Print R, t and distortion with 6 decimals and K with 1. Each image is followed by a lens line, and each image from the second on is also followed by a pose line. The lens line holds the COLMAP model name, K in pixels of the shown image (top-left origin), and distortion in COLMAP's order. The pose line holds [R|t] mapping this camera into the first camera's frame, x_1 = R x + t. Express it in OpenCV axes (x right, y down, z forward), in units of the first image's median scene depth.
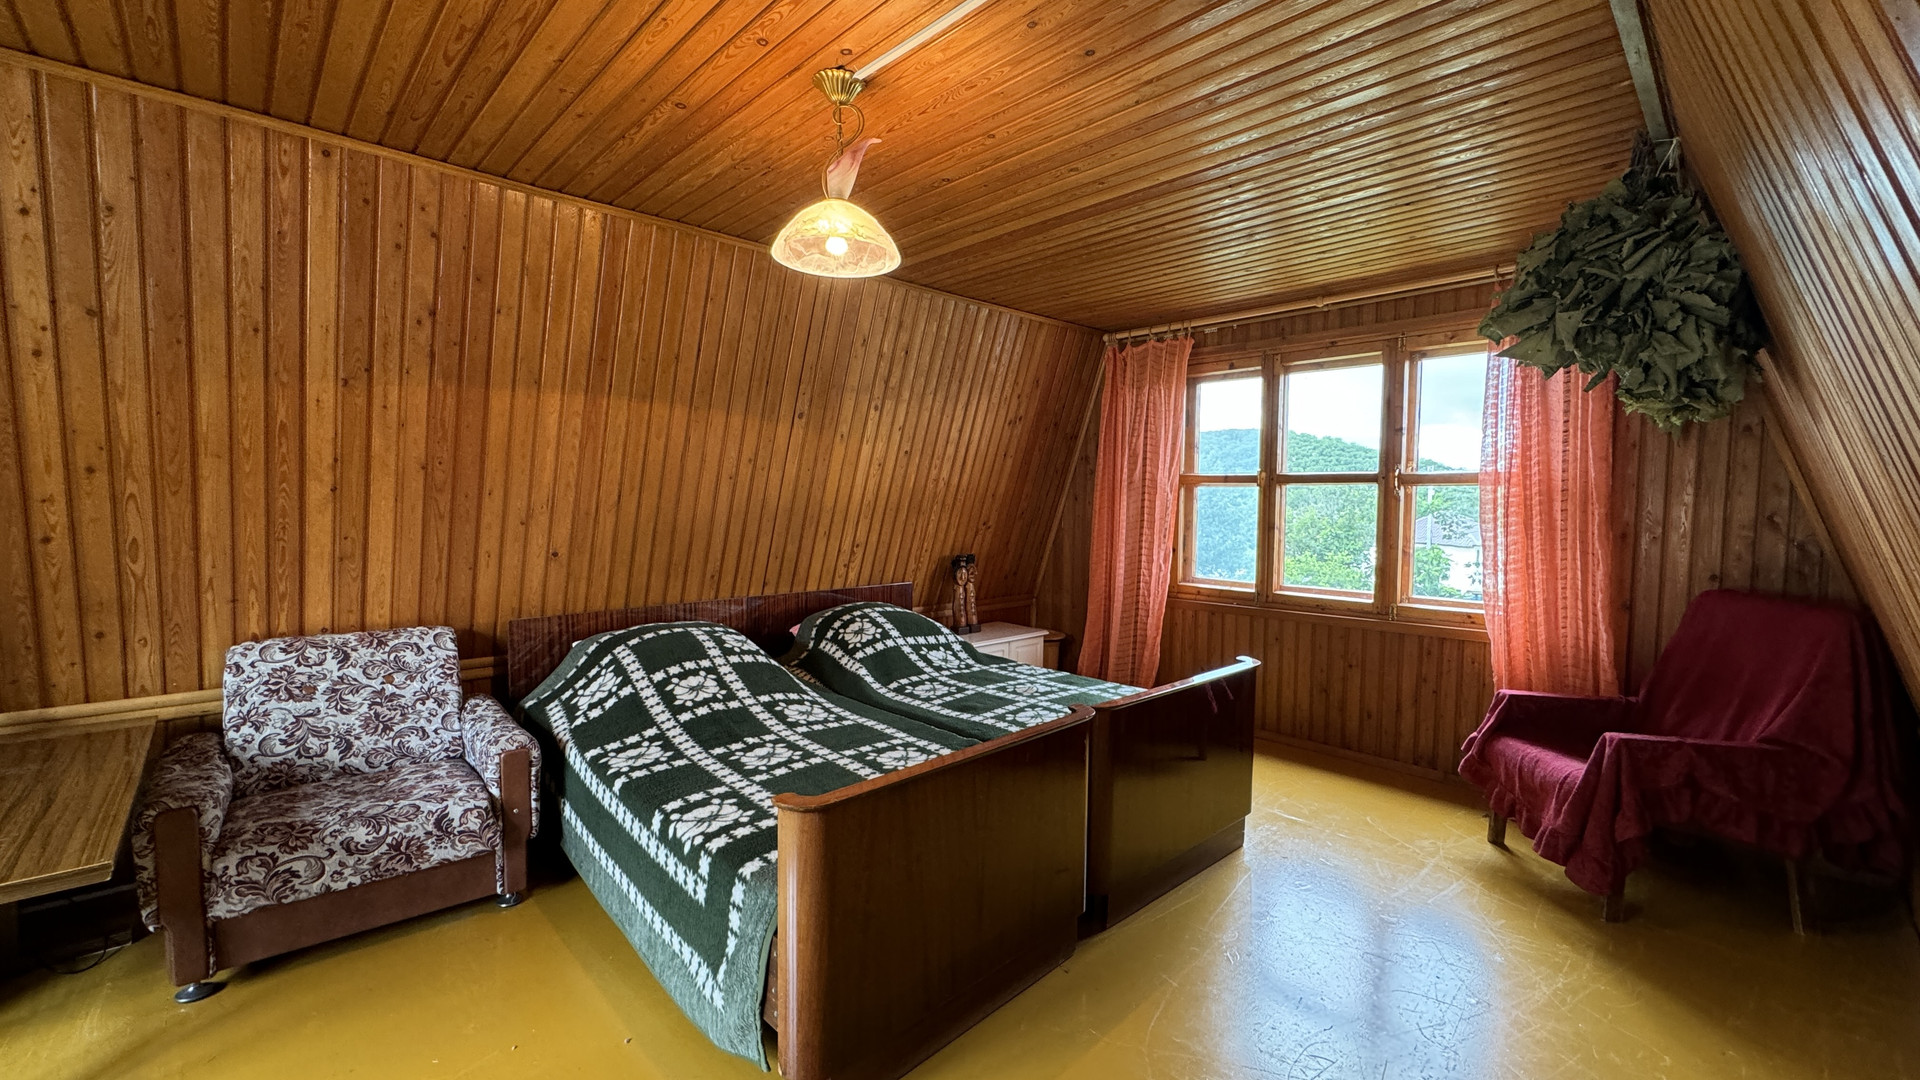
lens RADIAL K [[773.1, 0, 960.0], [0, 773.1, 540.0], [0, 0, 1]] dist [-0.043631, -0.000018]
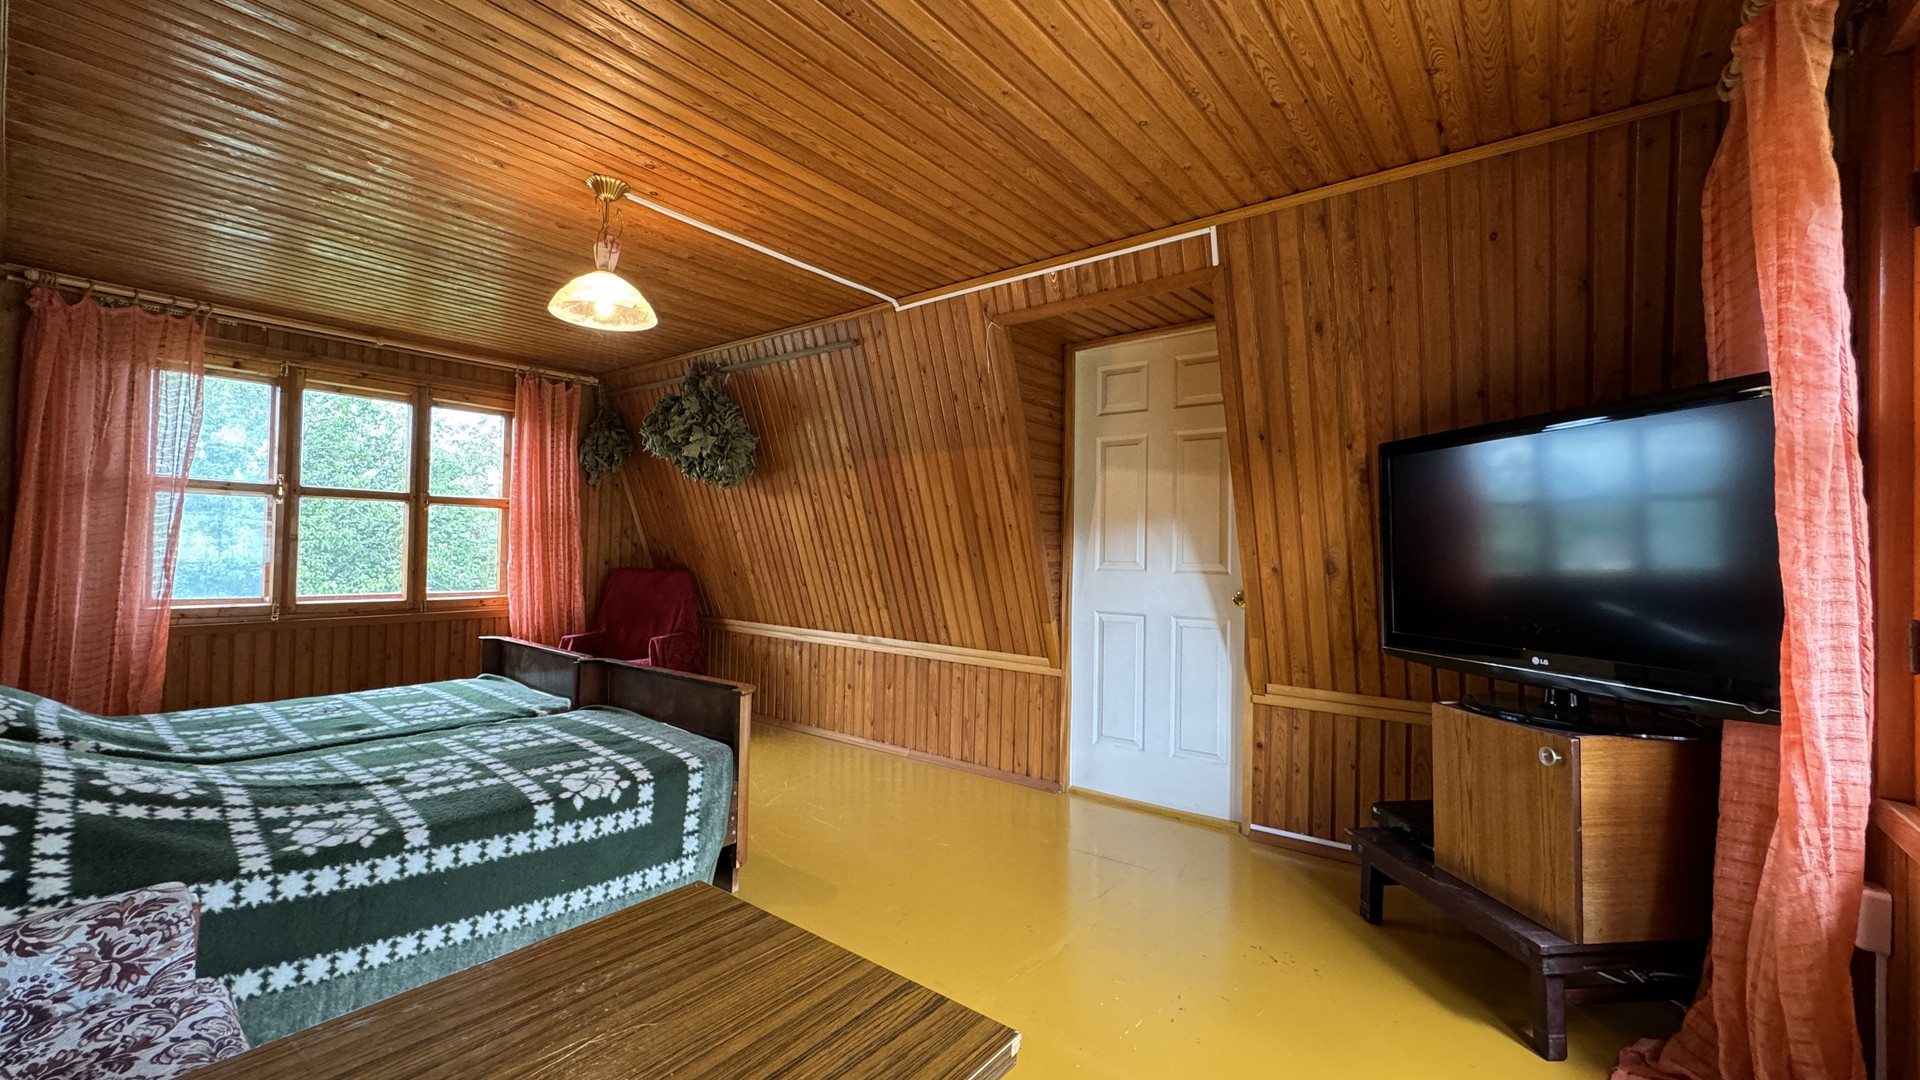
lens RADIAL K [[773.1, 0, 960.0], [0, 773.1, 540.0], [0, 0, 1]] dist [-0.043631, -0.000018]
pose [[-0.179273, 0.006450, 0.983778, -0.848398], [0.038083, 0.999274, 0.000389, 0.021786], [-0.983062, 0.037535, -0.179388, 0.373191]]
